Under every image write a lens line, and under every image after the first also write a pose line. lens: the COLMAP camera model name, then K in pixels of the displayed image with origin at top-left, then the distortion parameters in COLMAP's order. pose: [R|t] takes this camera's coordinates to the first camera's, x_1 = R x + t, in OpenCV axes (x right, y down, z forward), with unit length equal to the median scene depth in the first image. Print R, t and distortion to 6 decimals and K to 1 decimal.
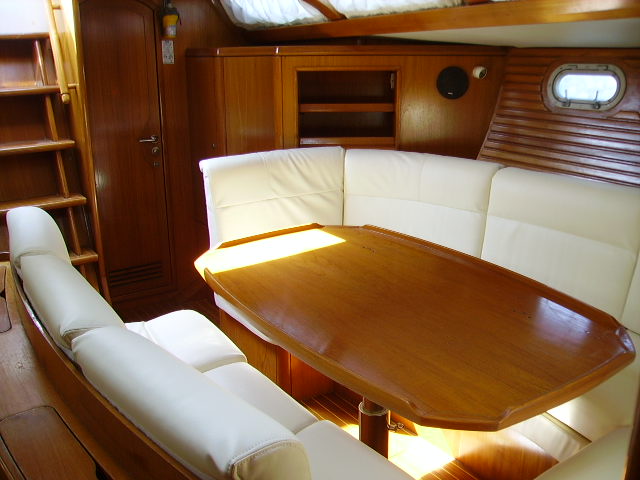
lens RADIAL K [[642.0, 0, 311.6], [0, 642.0, 240.2], [0, 0, 1]] dist [-0.164375, 0.153990]
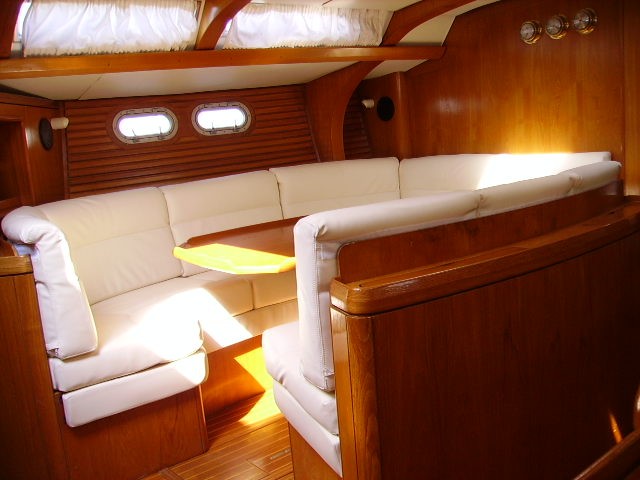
lens RADIAL K [[642.0, 0, 311.6], [0, 642.0, 240.2], [0, 0, 1]] dist [-0.164375, 0.153990]
pose [[-0.076433, -0.148527, 0.985950, -0.842305], [0.373105, 0.912741, 0.166422, -0.105525], [-0.924636, 0.380583, -0.014347, 0.707951]]
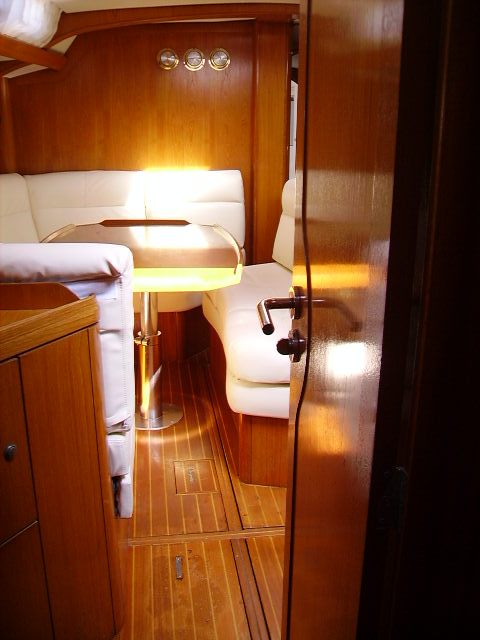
lens RADIAL K [[642.0, 0, 240.0], [0, 642.0, 320.0], [0, 0, 1]] dist [-0.164375, 0.153990]
pose [[-0.889376, -0.127590, 0.439011, -0.454442], [0.137776, 0.840823, 0.523484, -0.309213], [-0.435922, 0.526059, -0.730229, 1.297611]]
